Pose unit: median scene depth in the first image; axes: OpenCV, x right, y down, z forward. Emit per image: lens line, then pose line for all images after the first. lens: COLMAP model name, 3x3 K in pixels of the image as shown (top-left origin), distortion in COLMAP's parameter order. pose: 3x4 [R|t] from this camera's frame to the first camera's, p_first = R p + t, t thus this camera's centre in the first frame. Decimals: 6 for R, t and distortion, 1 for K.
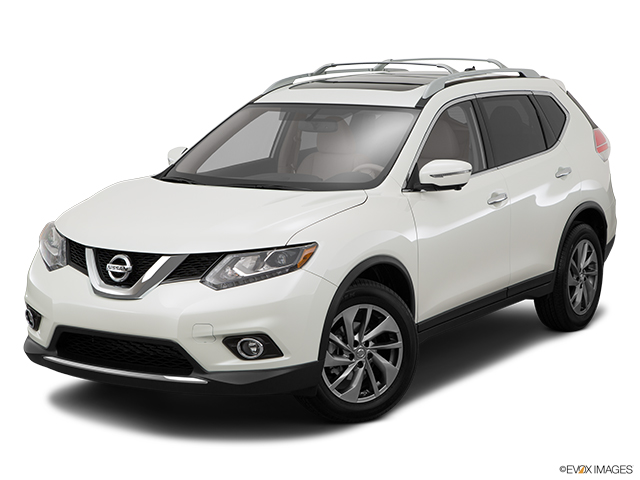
lens RADIAL K [[1353.0, 0, 318.5], [0, 1353.0, 243.1], [0, 0, 1]] dist [0.255669, 0.000000]
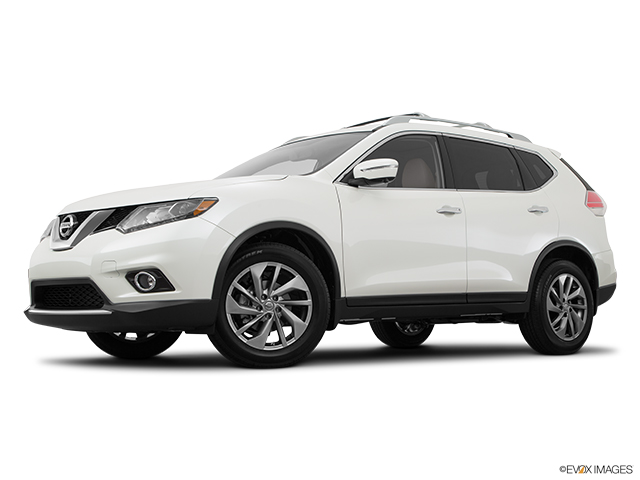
lens RADIAL K [[916.6, 0, 314.1], [0, 916.6, 246.3], [0, 0, 1]] dist [0.127314, 0.000000]
pose [[0.958566, -0.015578, -0.284444, 0.287471], [-0.041438, 0.980258, -0.193333, 0.180256], [0.281841, 0.197109, 0.938996, 0.287691]]
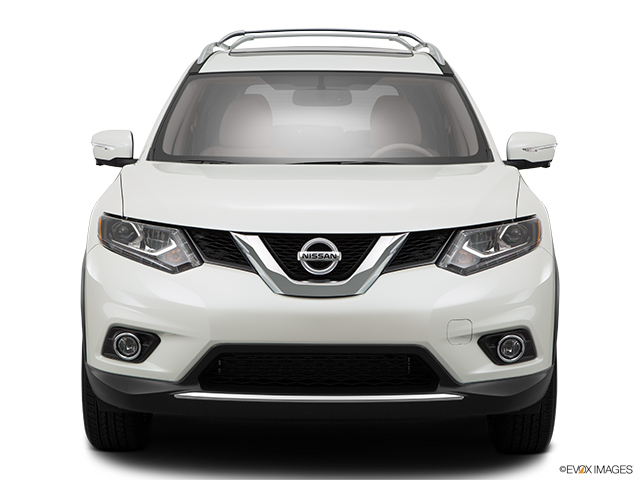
lens RADIAL K [[1670.9, 0, 319.6], [0, 1670.9, 241.2], [0, 0, 1]] dist [0.352841, 0.000000]
pose [[0.845750, -0.025237, 0.532982, -0.609309], [0.067490, 0.995918, -0.059939, 0.062565], [-0.529293, 0.086664, 0.844001, 0.230271]]
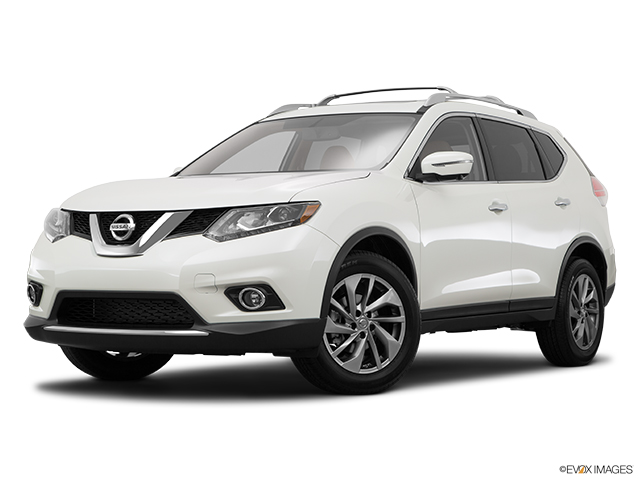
lens RADIAL K [[1340.2, 0, 320.3], [0, 1340.2, 241.4], [0, 0, 1]] dist [0.196465, 0.000000]
pose [[0.999969, 0.007797, 0.000981, -0.001523], [-0.007544, 0.987431, -0.157874, 0.178983], [-0.002199, 0.157861, 0.987459, 0.020981]]
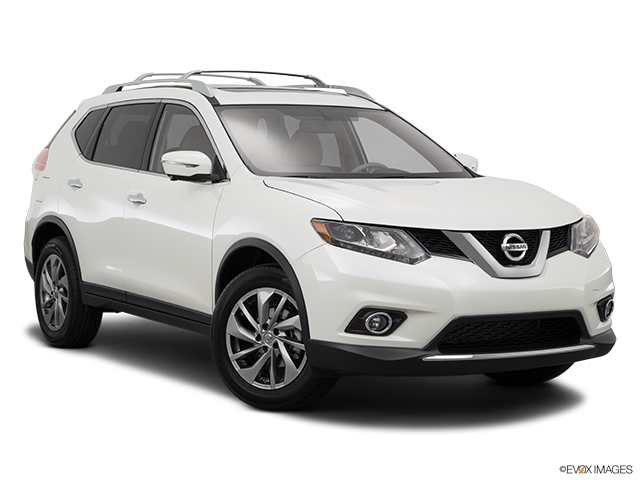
lens RADIAL K [[1407.6, 0, 319.0], [0, 1407.6, 238.1], [0, 0, 1]] dist [0.039722, 0.000000]
pose [[0.457693, -0.039771, 0.888220, -1.074714], [0.116131, 0.993115, -0.015373, 0.010985], [-0.881493, 0.110186, 0.459161, 0.640082]]
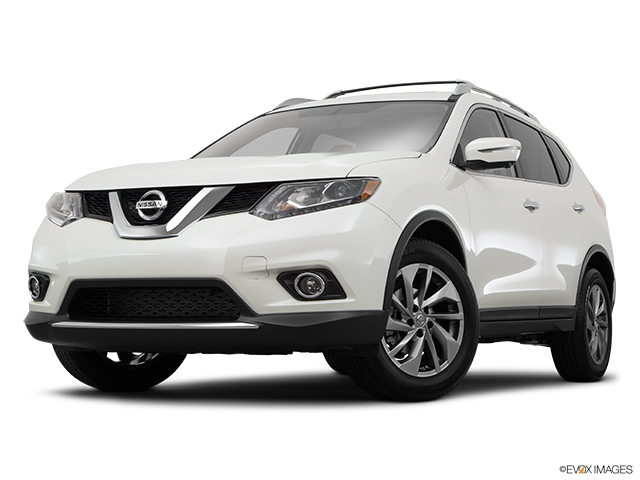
lens RADIAL K [[1229.9, 0, 322.8], [0, 1229.9, 239.6], [0, 0, 1]] dist [0.128155, 0.000000]
pose [[0.995356, 0.016989, 0.094747, -0.108679], [0.002753, 0.978874, -0.204447, 0.194594], [-0.096218, 0.203758, 0.974282, 0.223949]]
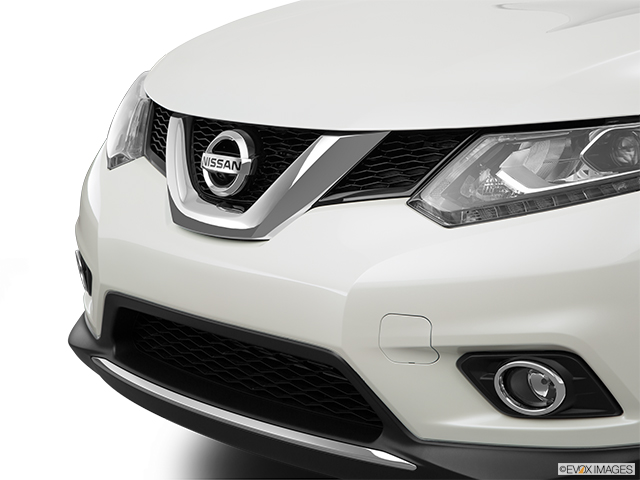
lens RADIAL K [[1497.8, 0, 319.5], [0, 1497.8, 237.3], [0, 0, 1]] dist [0.156184, 0.000000]
pose [[0.964799, 0.044701, -0.259163, -0.001099], [-0.034511, 0.998447, 0.043741, 0.019326], [0.260716, -0.033257, 0.964843, 0.553892]]
